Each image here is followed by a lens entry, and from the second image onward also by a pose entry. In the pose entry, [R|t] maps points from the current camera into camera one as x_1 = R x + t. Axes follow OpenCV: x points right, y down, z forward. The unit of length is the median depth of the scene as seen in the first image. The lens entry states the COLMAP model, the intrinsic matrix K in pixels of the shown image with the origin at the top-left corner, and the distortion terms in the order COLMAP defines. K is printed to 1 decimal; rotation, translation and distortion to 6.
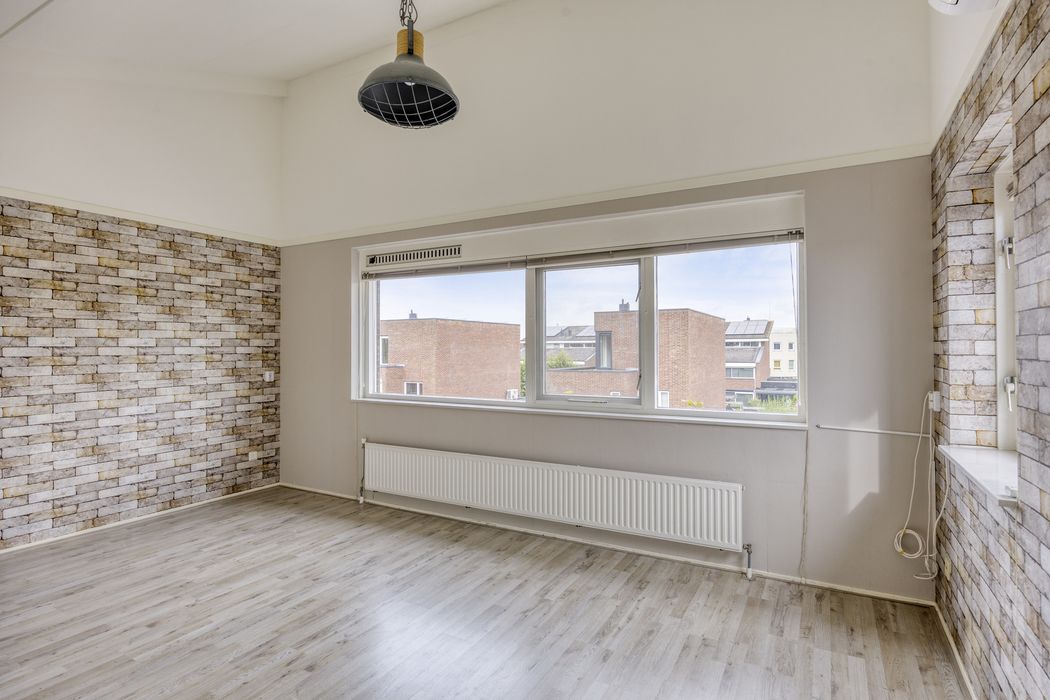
lens RADIAL K [[535.4, 0, 531.6], [0, 535.4, 341.4], [0, 0, 1]] dist [-0.013832, 0.003468]
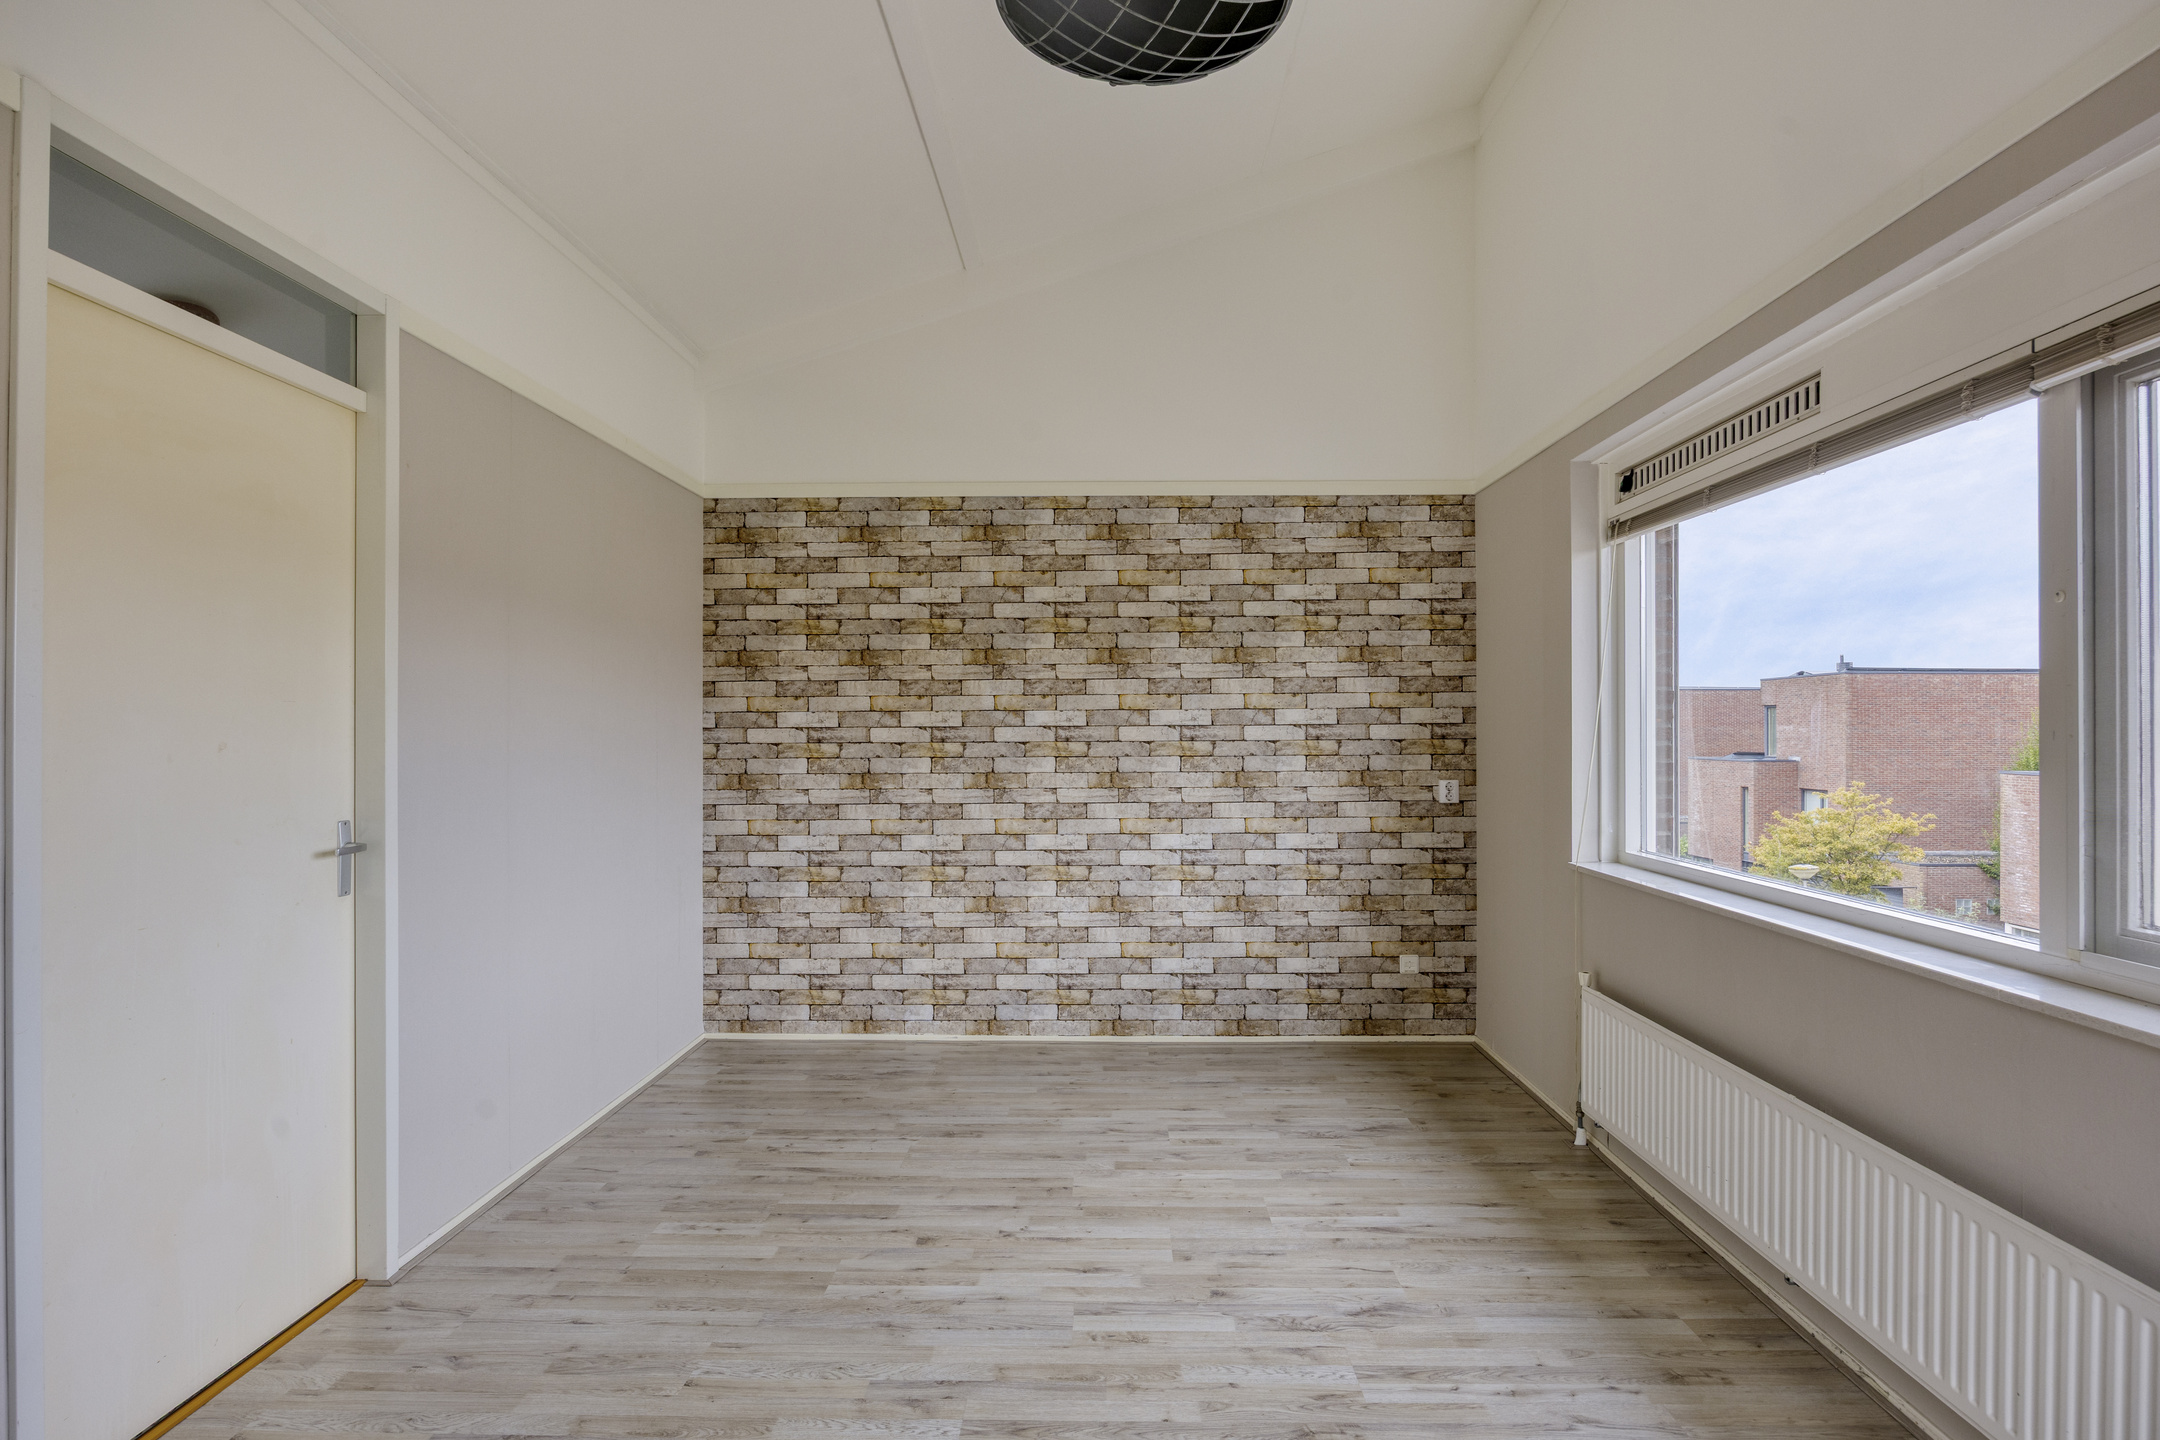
lens RADIAL K [[1101.4, 0, 1086.2], [0, 1101.4, 732.9], [0, 0, 1]] dist [-0.013832, 0.003468]
pose [[0.469108, 0.004229, -0.883130, 0.231510], [0.012964, 0.999848, 0.011674, 0.003245], [0.883045, -0.016926, 0.468982, 0.415100]]
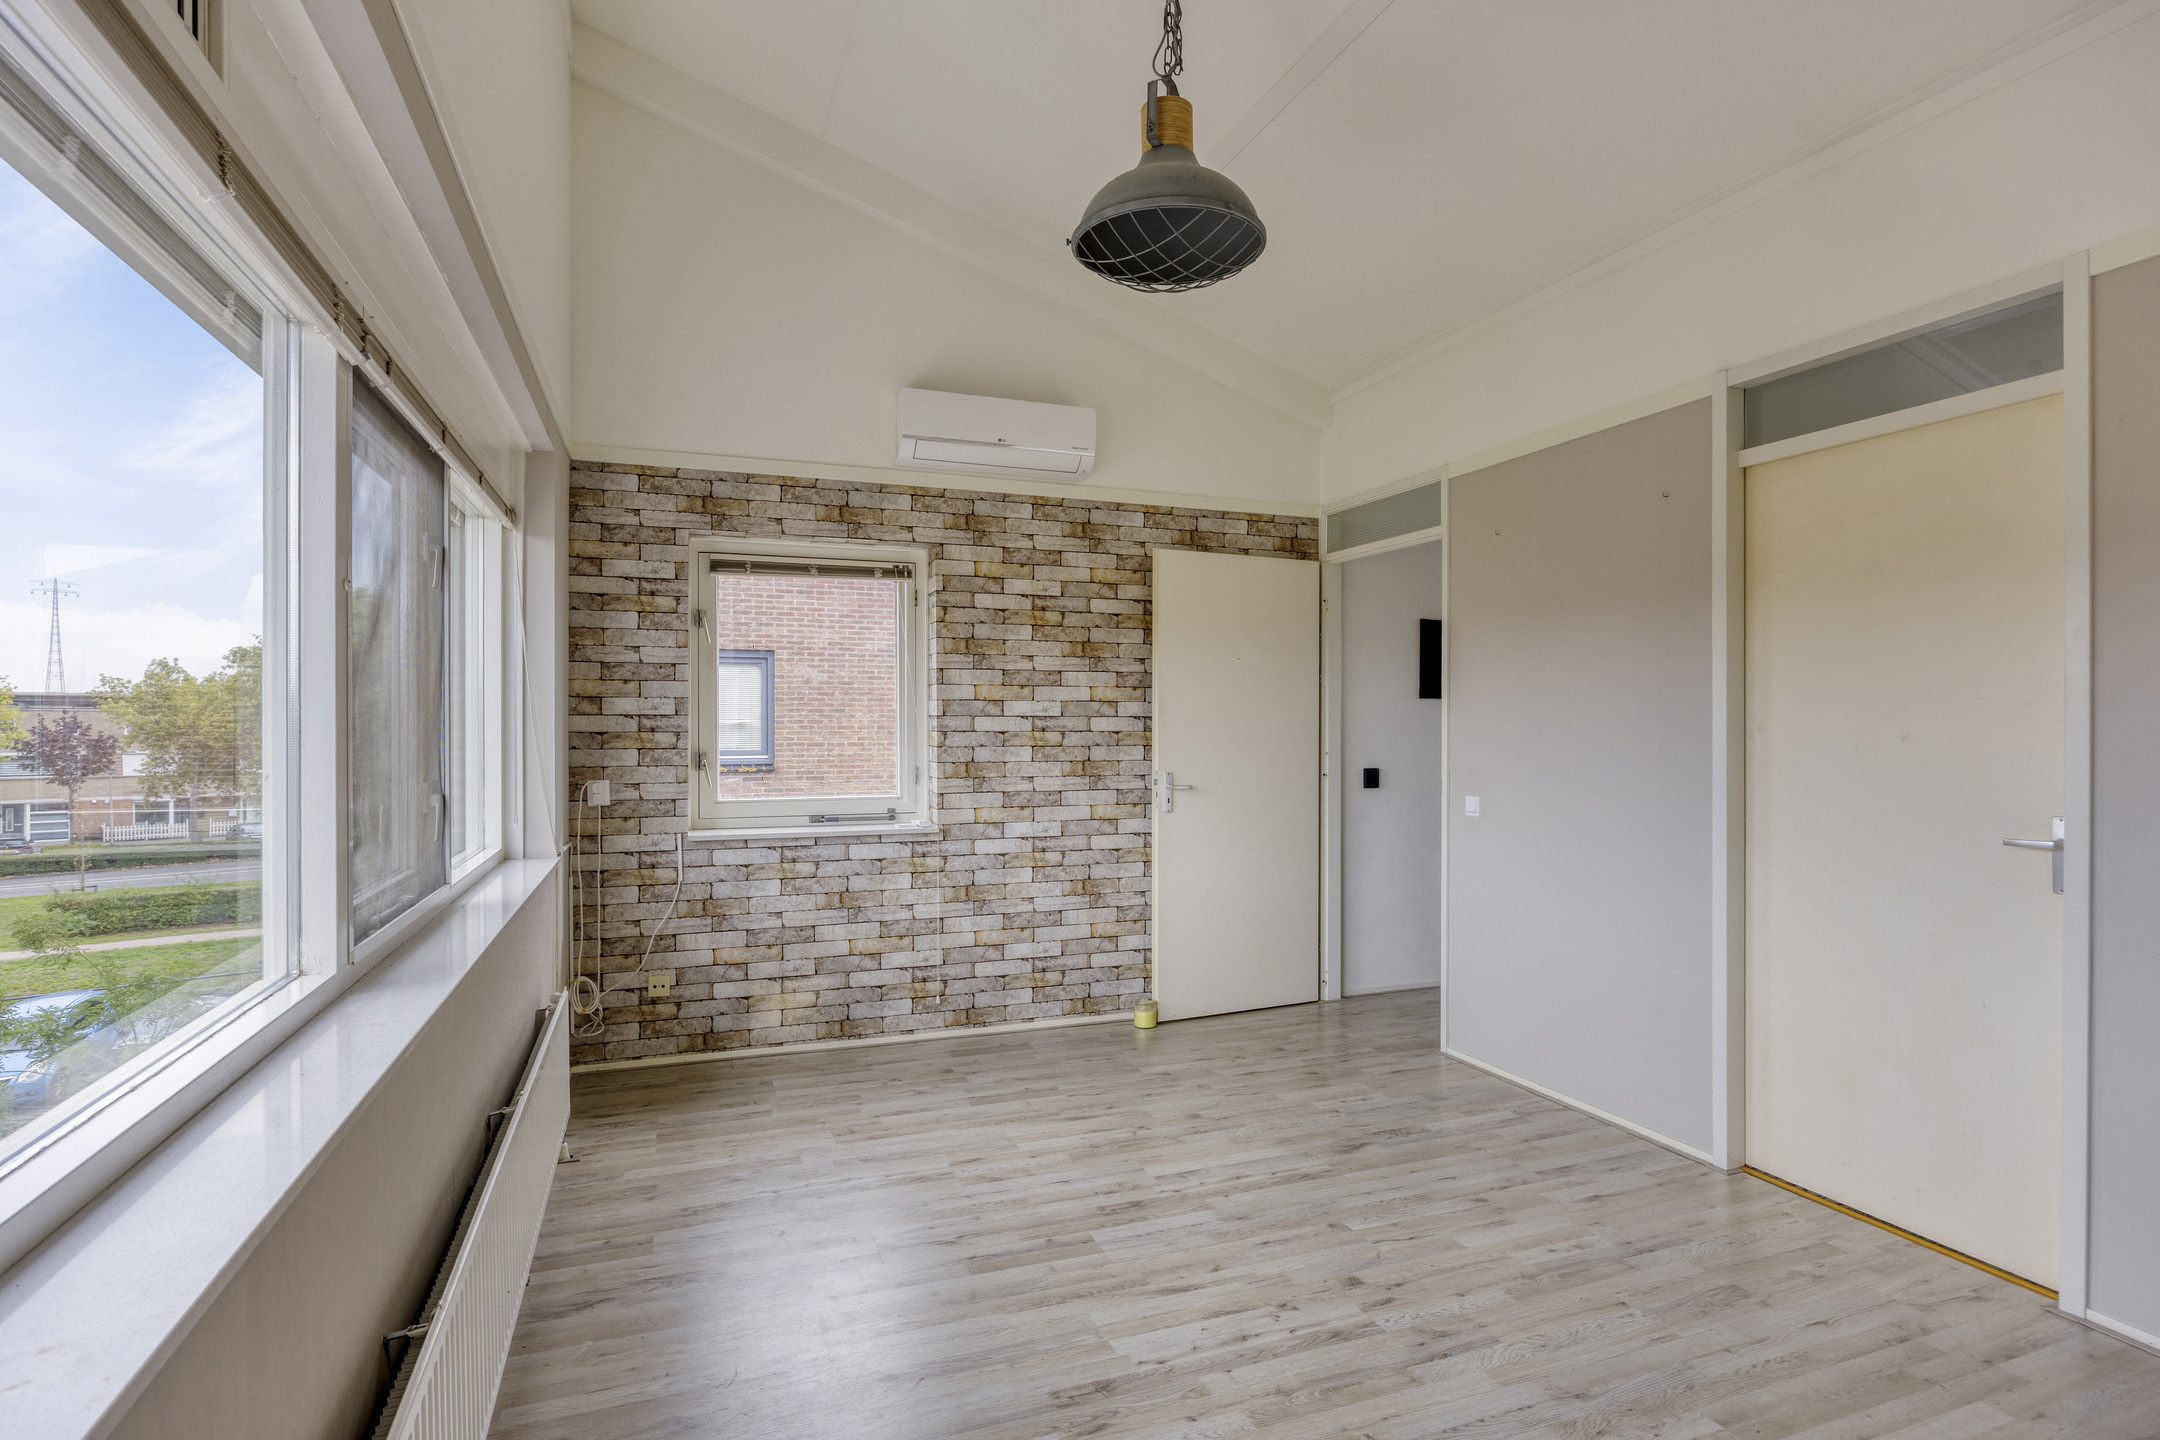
lens RADIAL K [[1101.4, 0, 1165.6], [0, 1101.4, 720.0], [0, 0, 1]] dist [-0.013832, 0.003468]
pose [[0.774030, 0.006185, -0.633118, 0.113393], [0.000667, 0.999944, 0.010584, 0.001608], [0.633148, -0.008615, 0.773983, 0.204273]]
